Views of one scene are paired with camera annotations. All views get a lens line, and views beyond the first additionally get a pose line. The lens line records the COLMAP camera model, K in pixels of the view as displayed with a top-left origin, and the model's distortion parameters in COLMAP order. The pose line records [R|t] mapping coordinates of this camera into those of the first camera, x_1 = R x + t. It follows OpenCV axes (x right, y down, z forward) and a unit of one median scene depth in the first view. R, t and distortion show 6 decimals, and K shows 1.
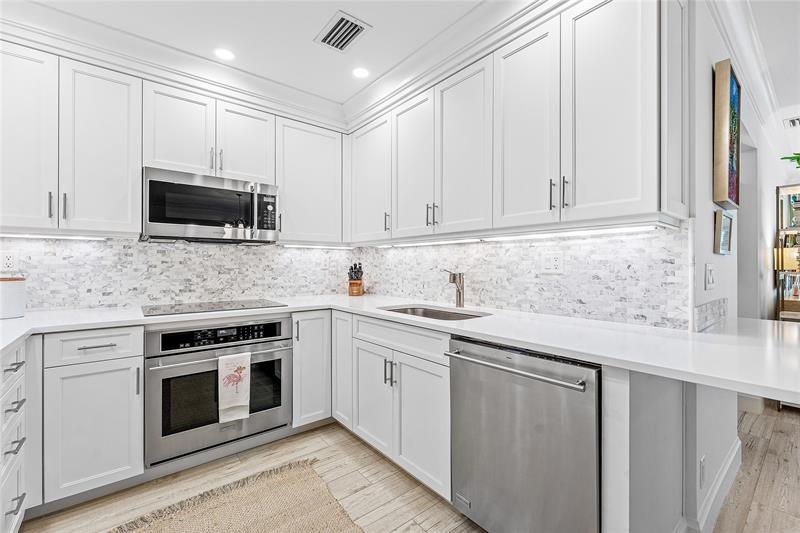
lens RADIAL K [[345.1, 0, 443.0], [0, 345.1, 268.0], [0, 0, 1]] dist [-0.002180, -0.000122]
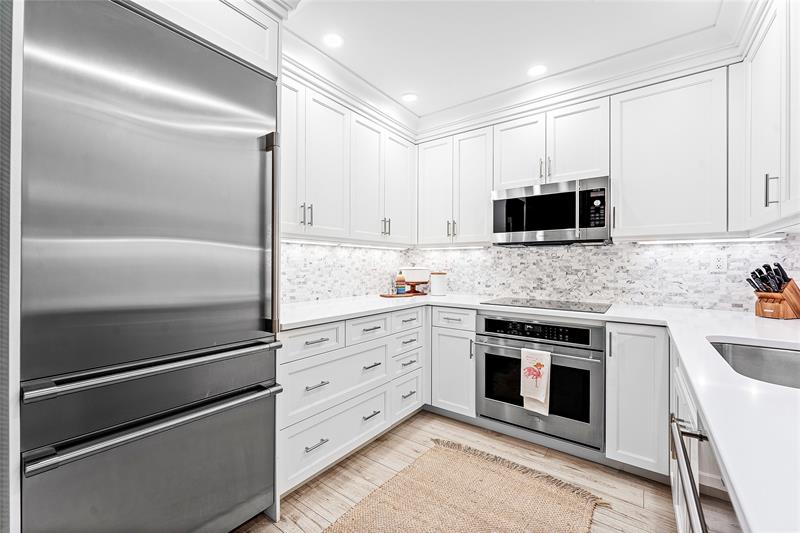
lens RADIAL K [[357.4, 0, 386.0], [0, 357.4, 268.5], [0, 0, 1]] dist [-0.000850, -0.000277]
pose [[0.145075, 0.009841, -0.989372, 0.384291], [-0.012736, 0.999886, 0.008078, -0.003085], [0.989339, 0.011428, 0.145184, 0.353259]]
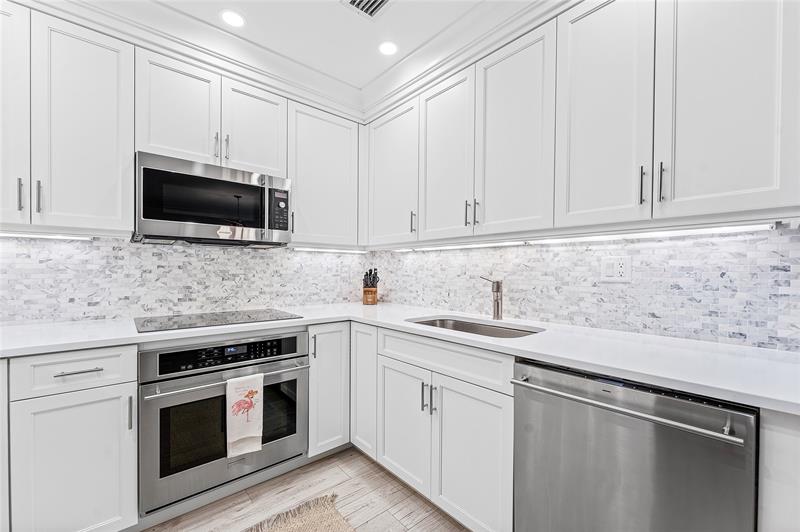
lens RADIAL K [[337.8, 0, 430.0], [0, 337.8, 276.2], [0, 0, 1]] dist [-0.001262, -0.000257]
pose [[0.999987, 0.004285, 0.002906, -0.143806], [-0.004308, 0.999959, 0.007906, -0.002739], [-0.002872, -0.007919, 0.999965, 0.161359]]
